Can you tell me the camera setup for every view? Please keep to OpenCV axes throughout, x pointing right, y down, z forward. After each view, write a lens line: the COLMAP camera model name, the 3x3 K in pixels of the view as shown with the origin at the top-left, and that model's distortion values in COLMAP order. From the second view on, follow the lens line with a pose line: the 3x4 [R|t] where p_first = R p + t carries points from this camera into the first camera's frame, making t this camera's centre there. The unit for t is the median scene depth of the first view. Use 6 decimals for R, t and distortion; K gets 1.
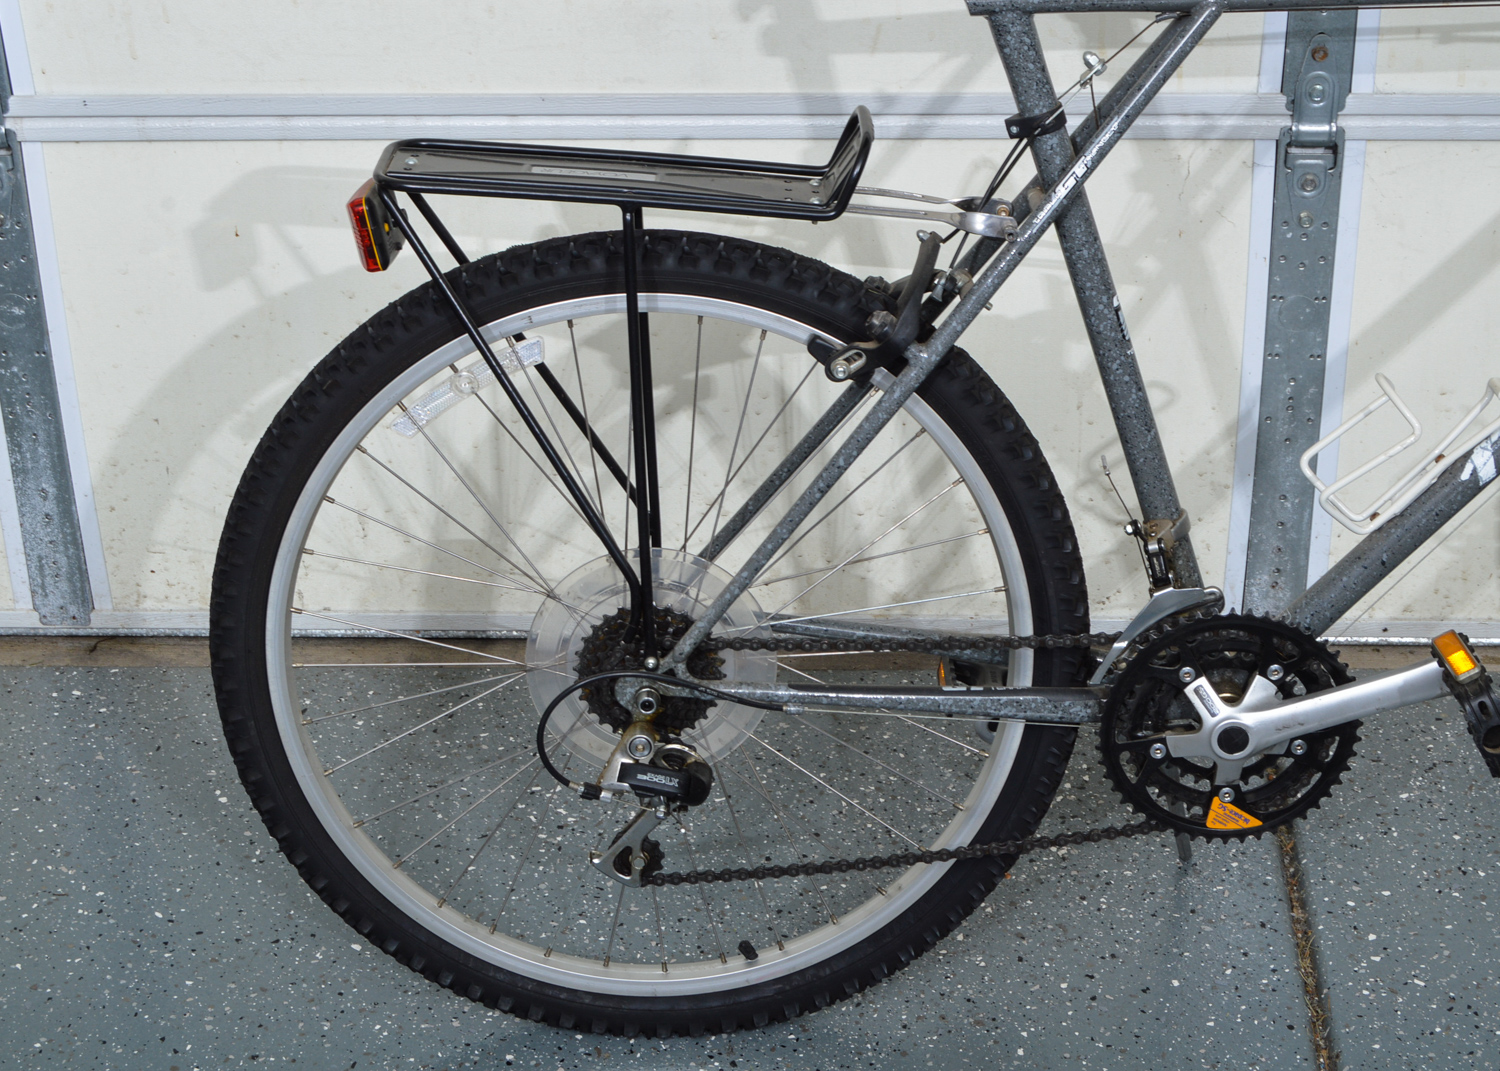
lens RADIAL K [[2786.3, 0, 750.0], [0, 2786.3, 535.5], [0, 0, 1]] dist [-0.038072, -0.087239]
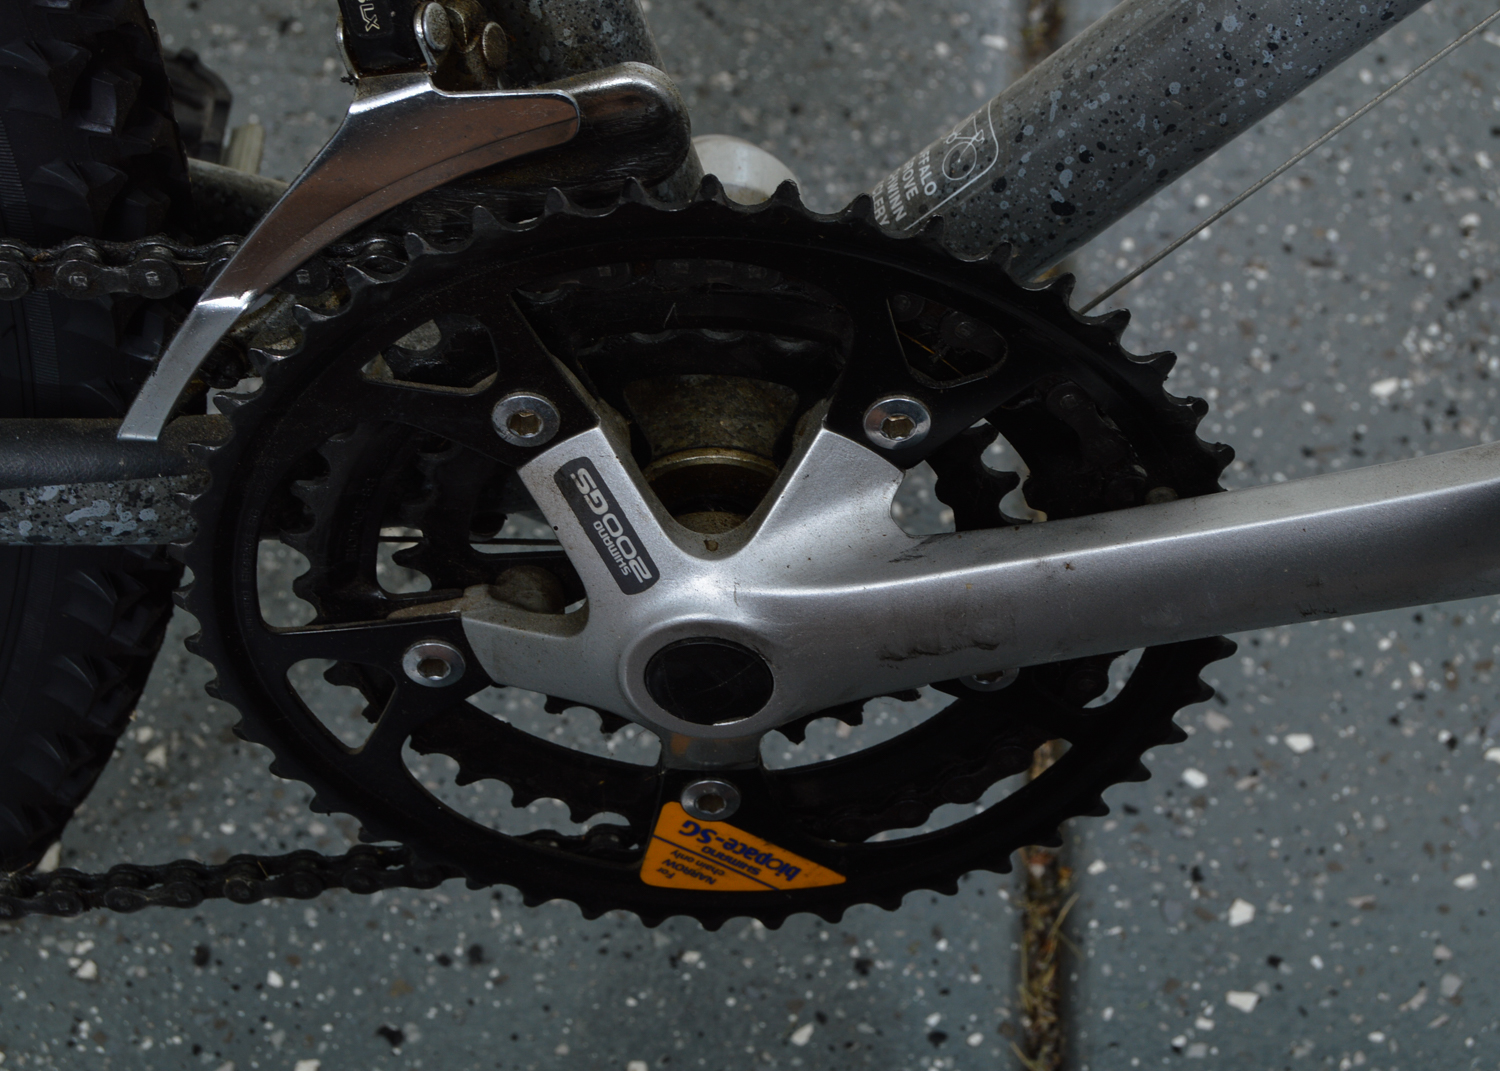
lens RADIAL K [[2893.5, 0, 750.0], [0, 2893.5, 535.5], [0, 0, 1]] dist [-0.075423, 0.131631]
pose [[0.999172, 0.029424, 0.028096, 0.165991], [-0.037859, 0.925319, 0.377294, -0.033585], [-0.014896, -0.378045, 0.925667, 0.752152]]
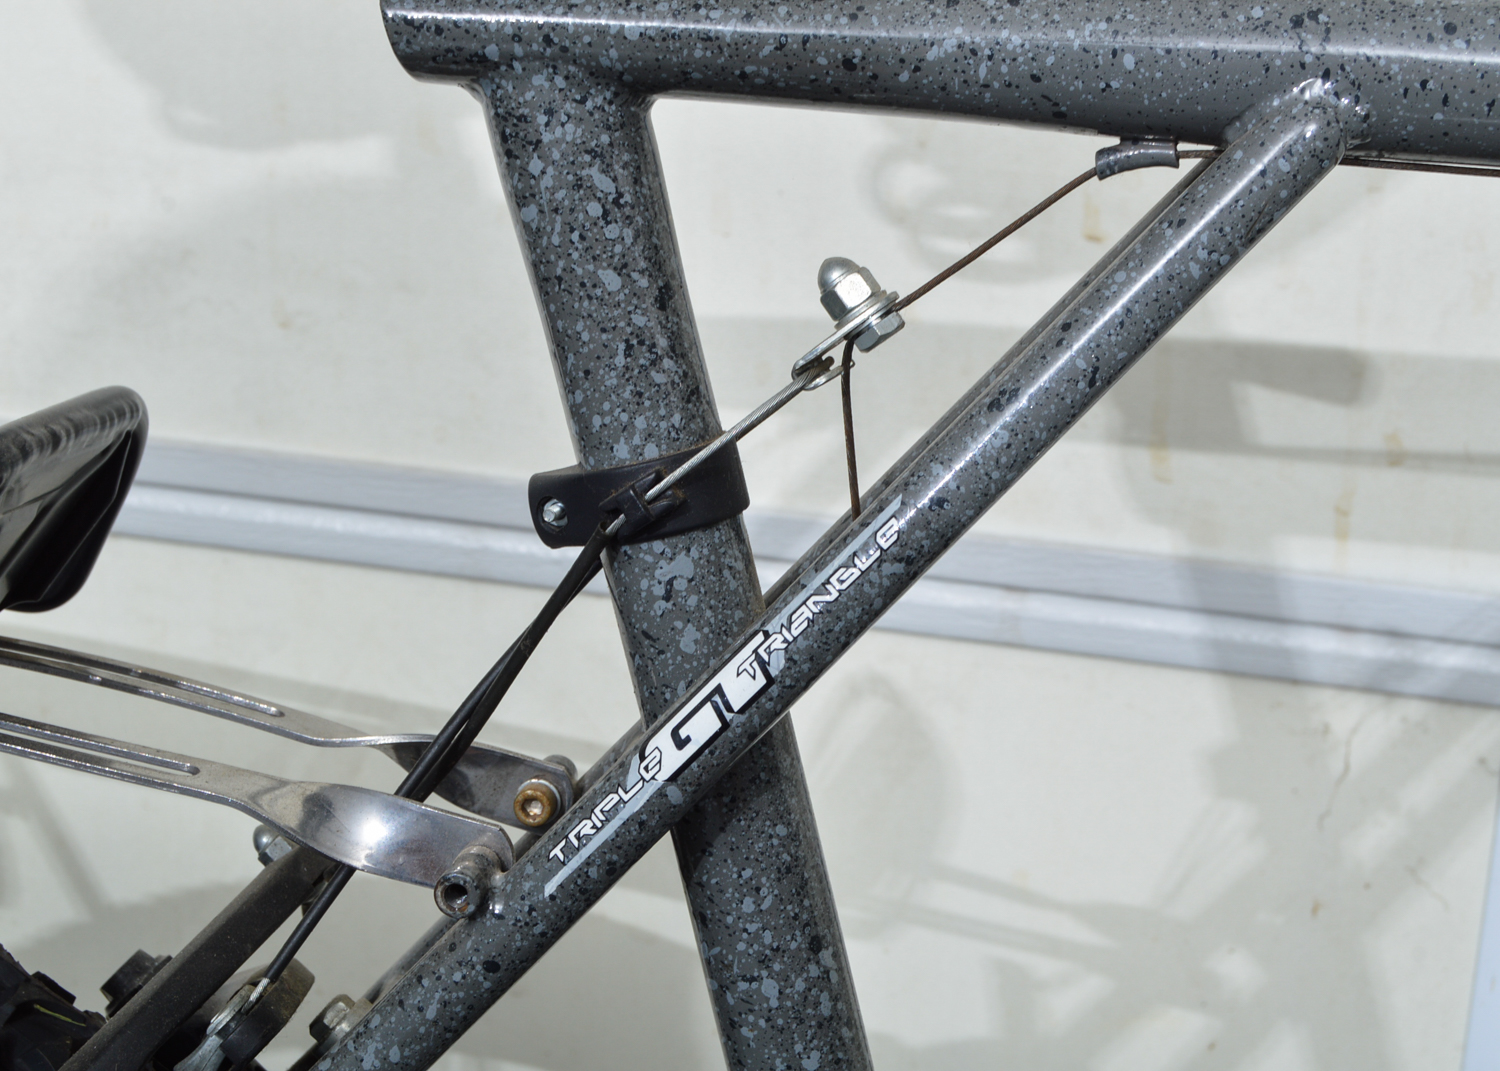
lens RADIAL K [[2694.8, 0, 750.0], [0, 2694.8, 535.5], [0, 0, 1]] dist [-0.026404, -0.025938]
pose [[0.983625, 0.120919, -0.133644, 0.140019], [-0.144446, 0.972382, -0.183328, -0.090659], [0.107785, 0.199631, 0.973925, 0.690879]]
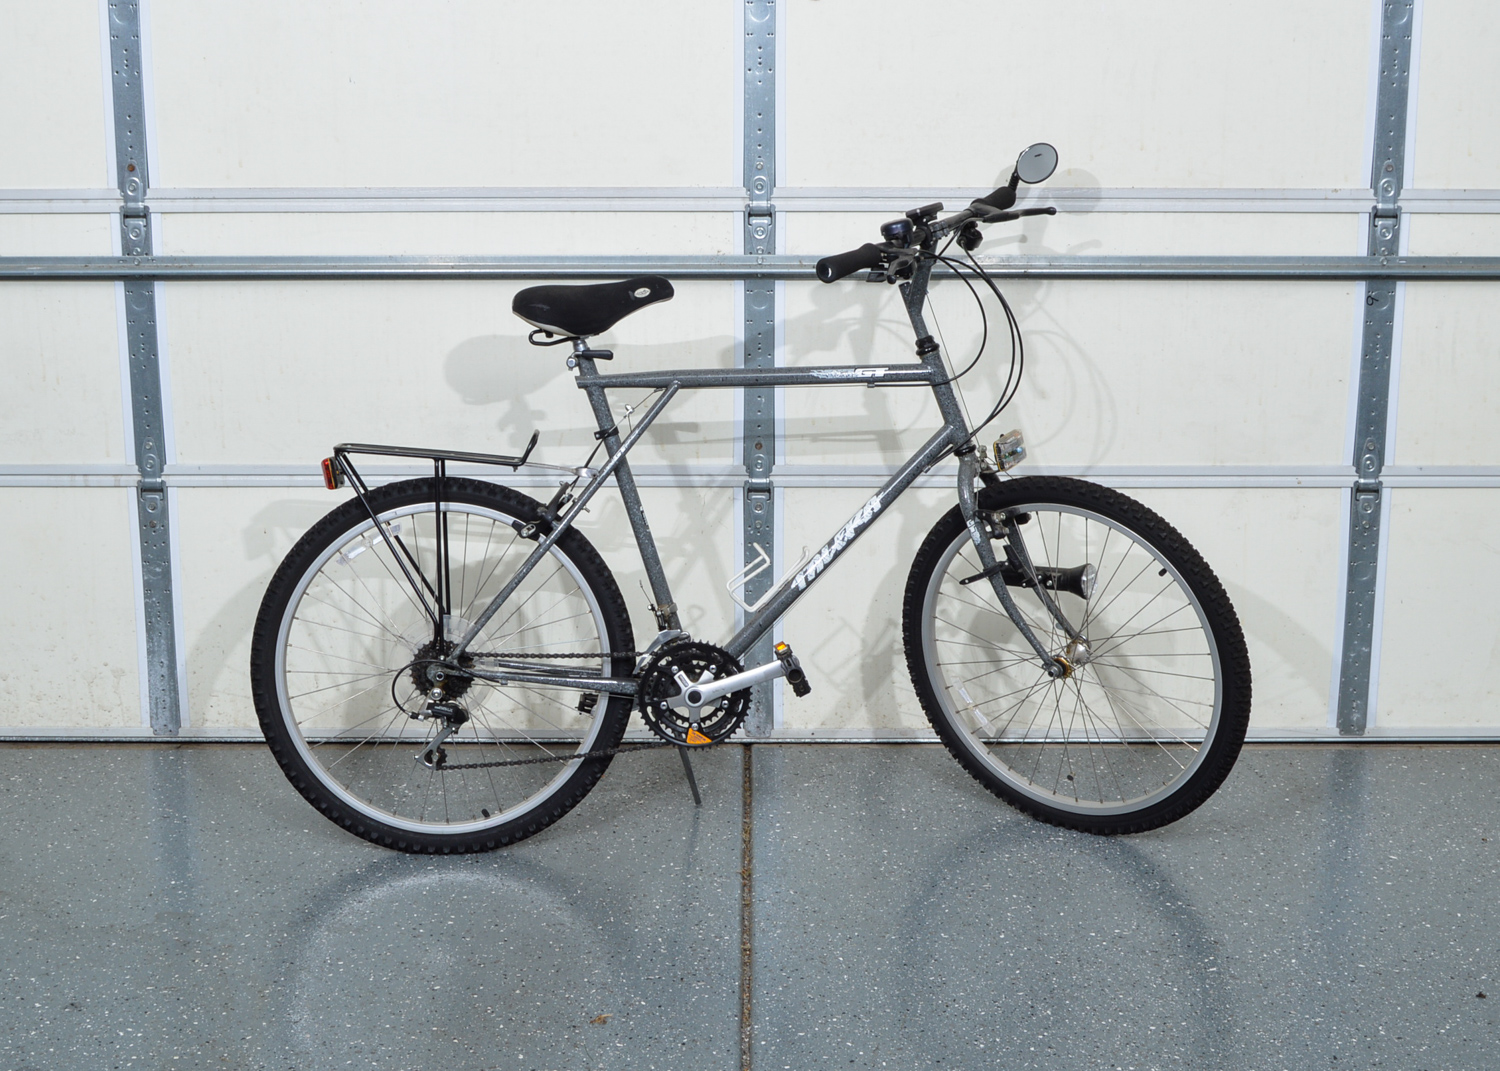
lens RADIAL K [[2227.1, 0, 736.3], [0, 2227.1, 461.0], [0, 0, 1]] dist [-0.095238, 0.072689]
pose [[0.998655, 0.011203, 0.050625, 0.109959], [0.004940, 0.951378, -0.307987, 0.445540], [-0.051614, 0.307822, 0.950043, -0.798123]]
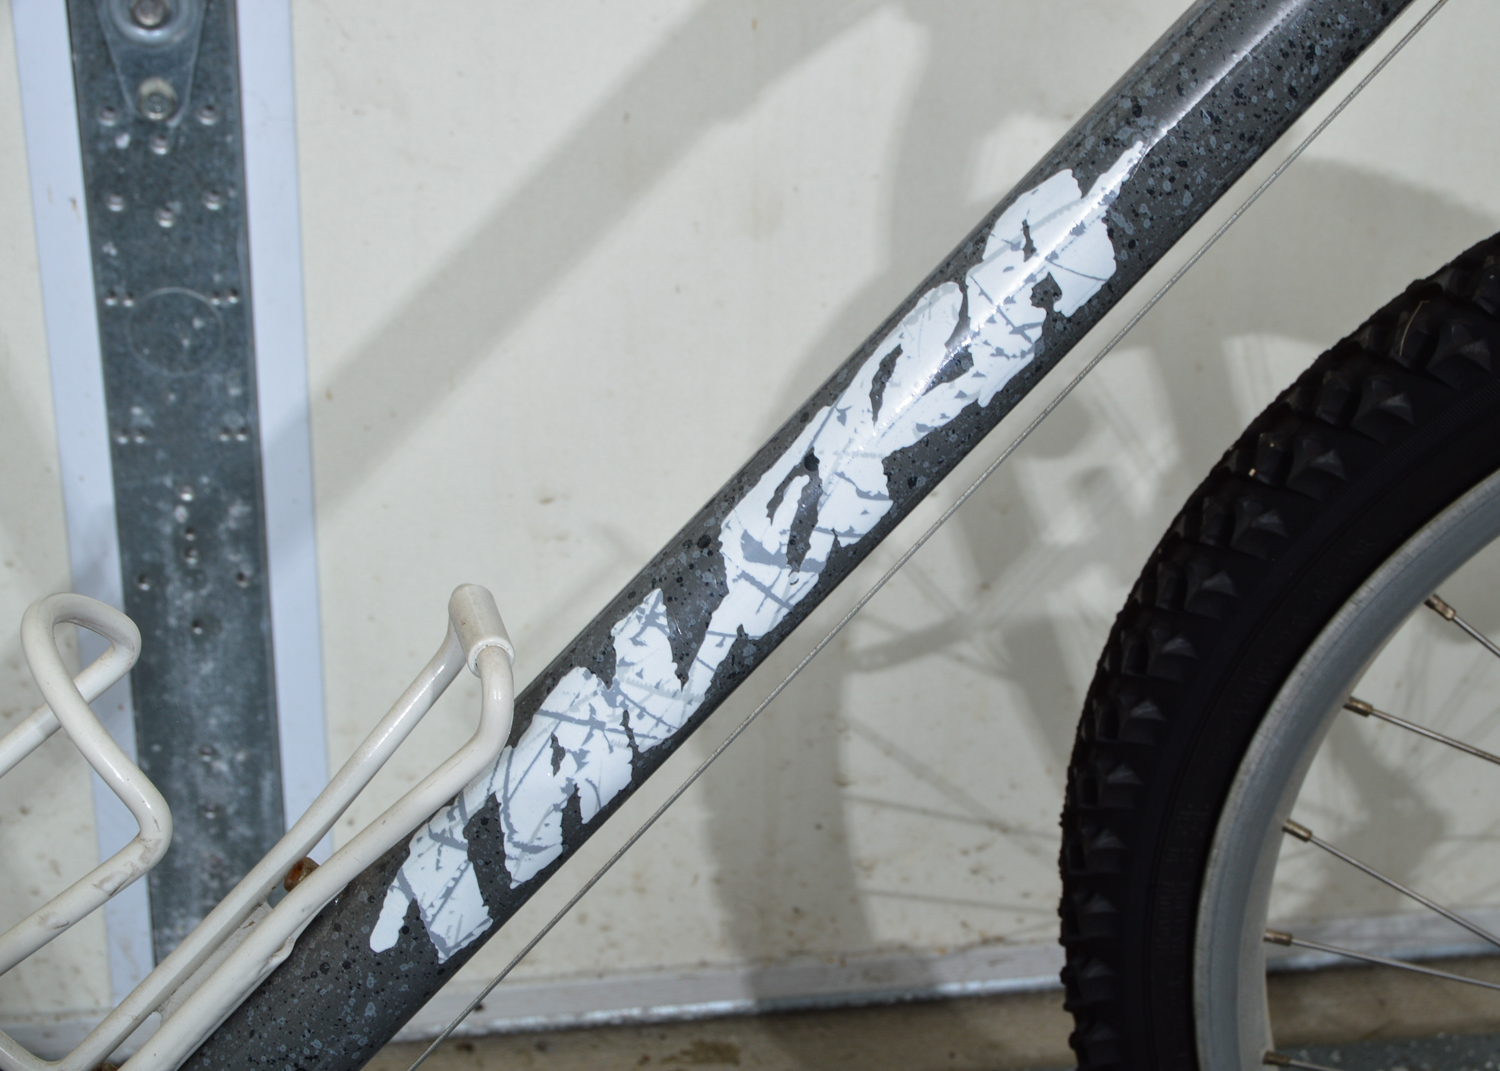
lens RADIAL K [[2786.3, 0, 750.0], [0, 2786.3, 535.5], [0, 0, 1]] dist [-0.038072, -0.087239]
pose [[0.975991, -0.057661, 0.210041, 0.230439], [0.054345, 0.998290, 0.021532, -0.064814], [-0.210923, -0.009601, 0.977456, 0.695815]]
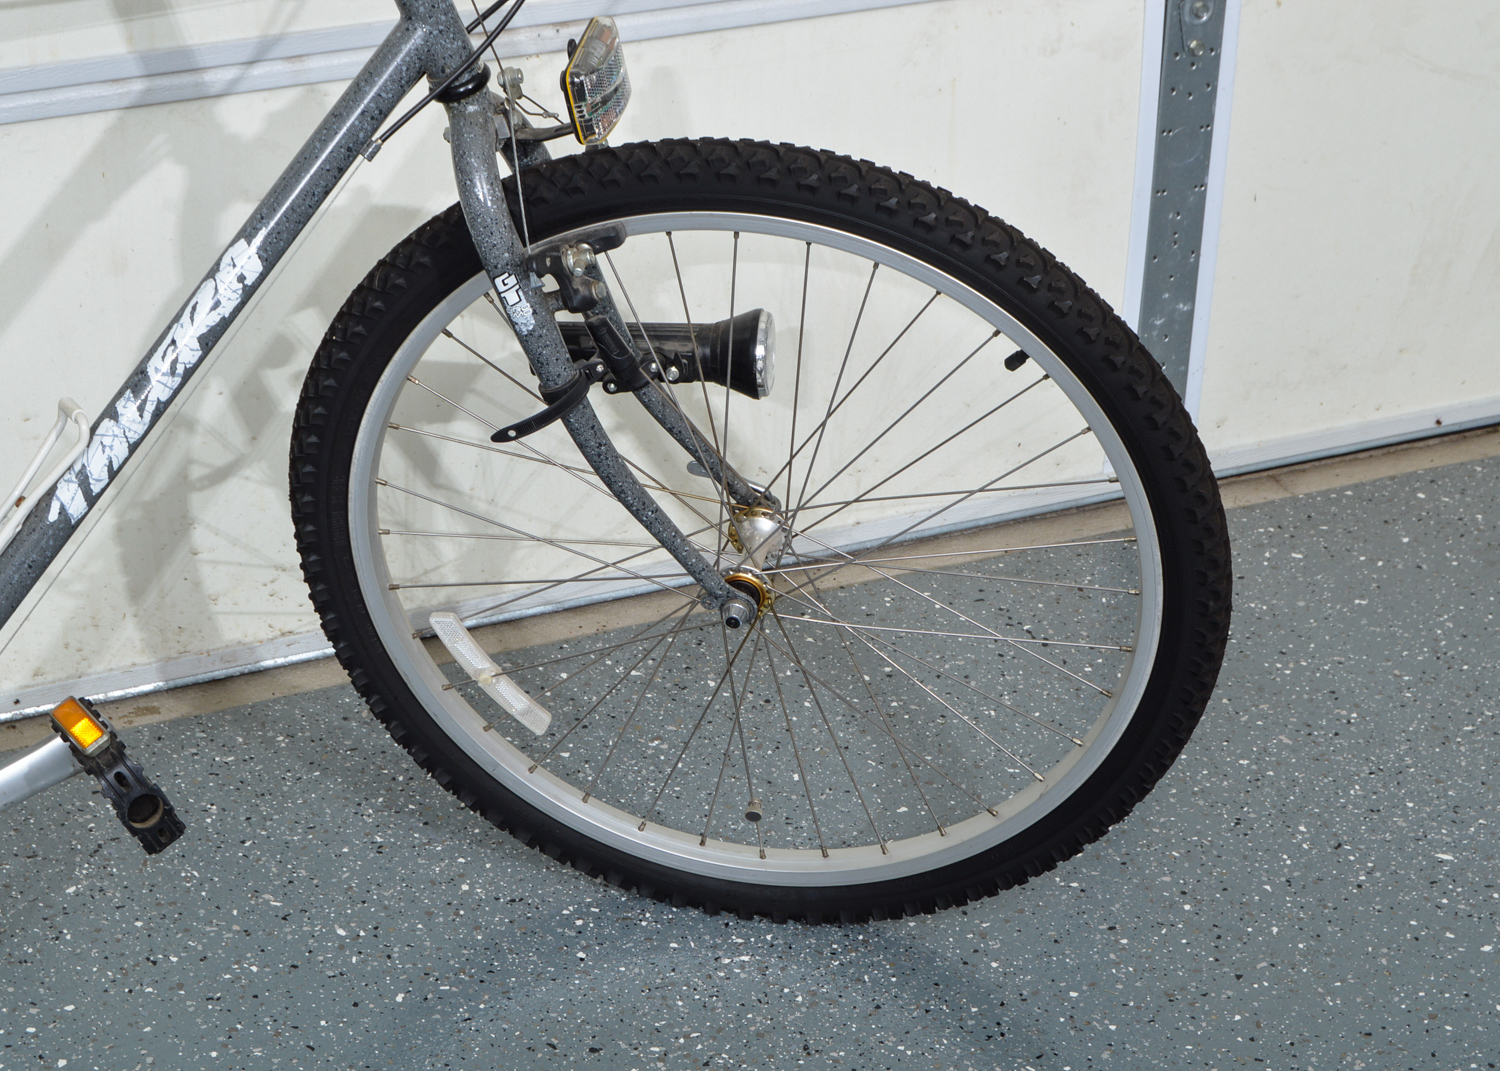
lens RADIAL K [[3229.9, 0, 750.0], [0, 3229.9, 535.5], [0, 0, 1]] dist [-0.003736, -0.333313]
pose [[0.889285, -0.183416, 0.418965, 0.029374], [0.187770, 0.981717, 0.031224, -0.006175], [-0.417032, 0.050902, 0.907465, 0.006008]]
